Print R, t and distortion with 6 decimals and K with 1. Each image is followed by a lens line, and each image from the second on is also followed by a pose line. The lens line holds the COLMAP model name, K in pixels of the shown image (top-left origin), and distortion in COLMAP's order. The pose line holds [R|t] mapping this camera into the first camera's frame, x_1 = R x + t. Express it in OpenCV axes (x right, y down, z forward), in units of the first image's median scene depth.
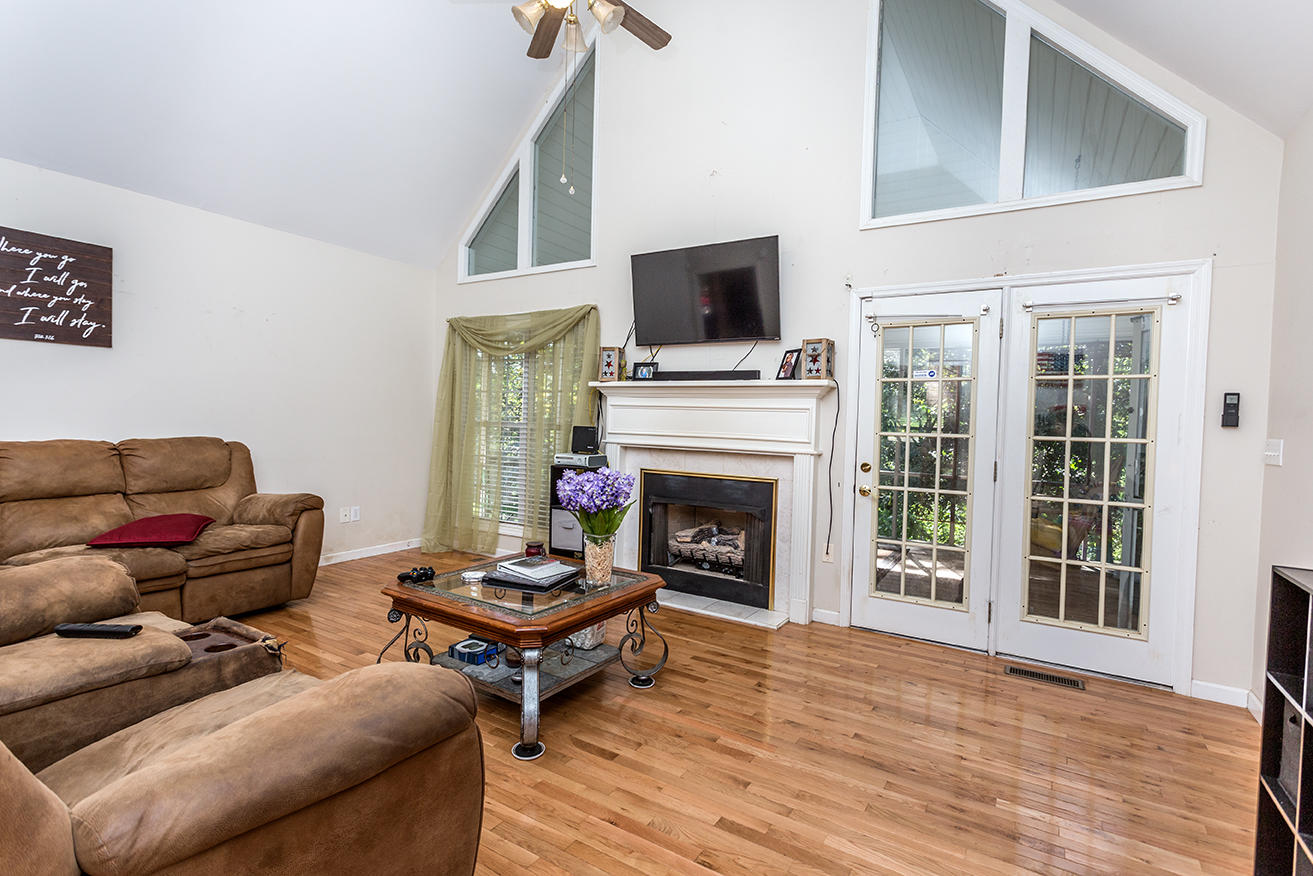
lens RADIAL K [[626.0, 0, 655.5], [0, 626.0, 435.4], [0, 0, 1]] dist [0.003816, -0.000187]
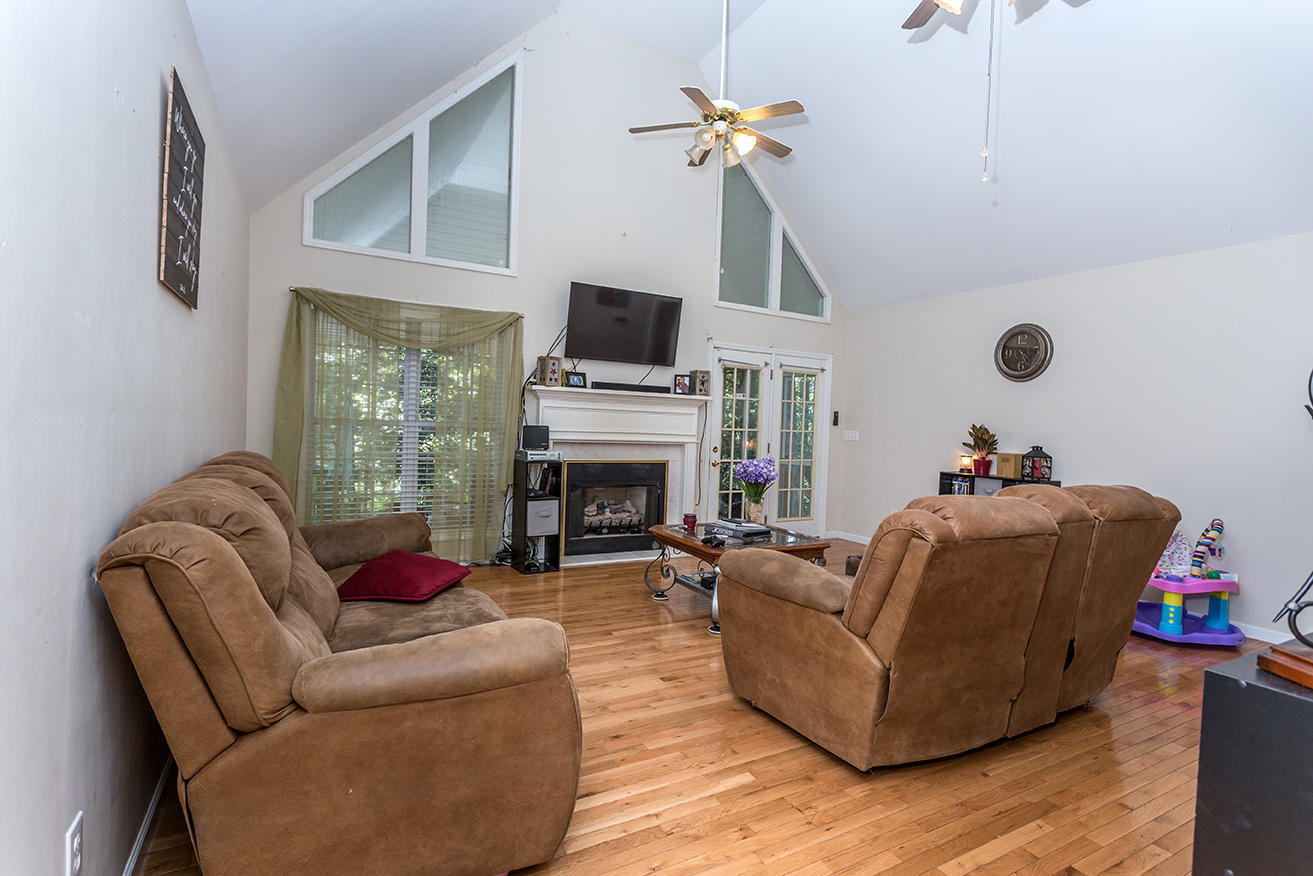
lens RADIAL K [[626.0, 0, 652.7], [0, 626.0, 436.6], [0, 0, 1]] dist [0.003816, -0.000187]
pose [[0.488092, -0.028537, 0.872325, -1.105331], [-0.000096, 0.999464, 0.032751, -0.034479], [-0.872792, -0.016069, 0.487828, 0.305746]]
